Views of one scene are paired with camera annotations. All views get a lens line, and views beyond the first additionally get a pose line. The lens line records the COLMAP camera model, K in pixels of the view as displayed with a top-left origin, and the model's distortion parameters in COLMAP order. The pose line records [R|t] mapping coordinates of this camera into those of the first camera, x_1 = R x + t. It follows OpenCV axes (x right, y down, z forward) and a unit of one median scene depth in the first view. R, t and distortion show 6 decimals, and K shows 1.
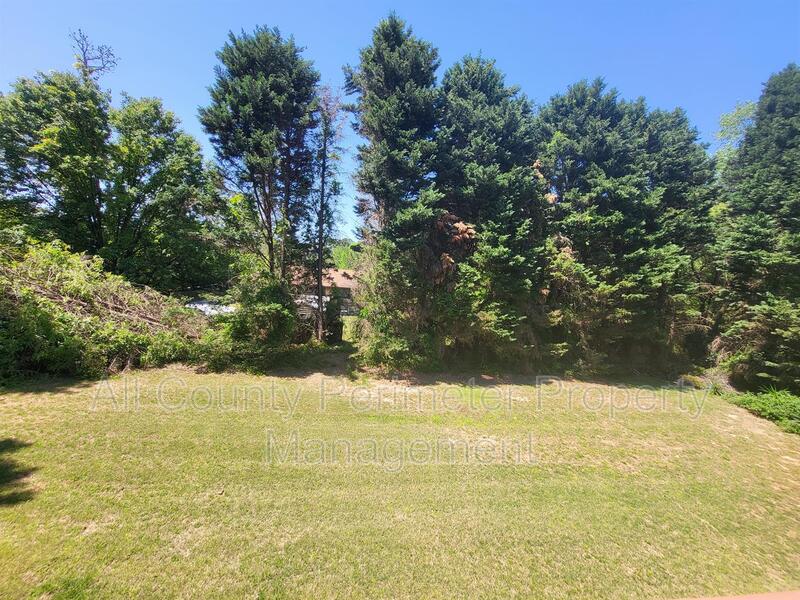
lens RADIAL K [[315.2, 0, 398.7], [0, 315.2, 295.8], [0, 0, 1]] dist [-0.001072, -0.000436]
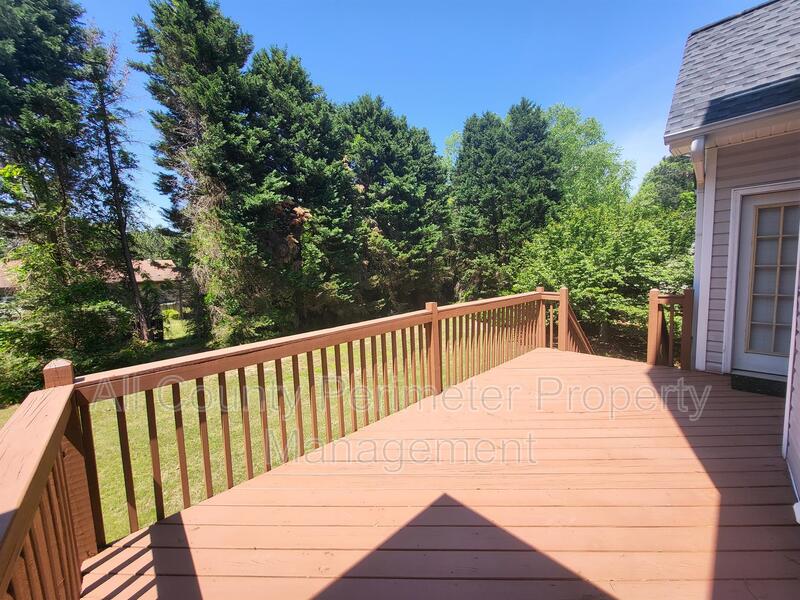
lens RADIAL K [[306.2, 0, 401.5], [0, 306.2, 295.9], [0, 0, 1]] dist [-0.000982, 0.000077]
pose [[0.793691, -0.149182, 0.589746, -0.193809], [0.107376, 0.988598, 0.105566, 0.007135], [-0.598770, -0.020462, 0.800660, -0.107460]]
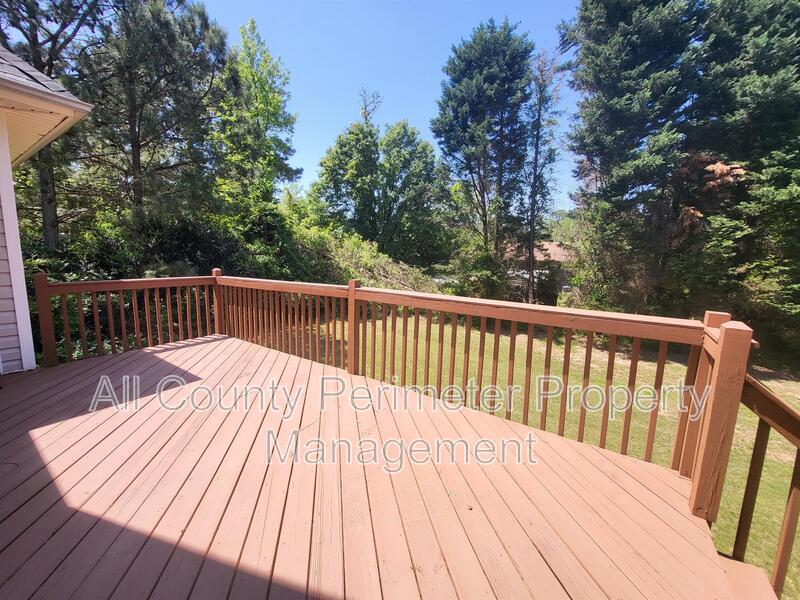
lens RADIAL K [[315.2, 0, 398.7], [0, 315.2, 295.8], [0, 0, 1]] dist [-0.001072, -0.000436]
pose [[0.777536, 0.031405, -0.628054, 0.076296], [0.010321, 0.997980, 0.062680, 0.031976], [0.628753, -0.055218, 0.775642, -0.097745]]
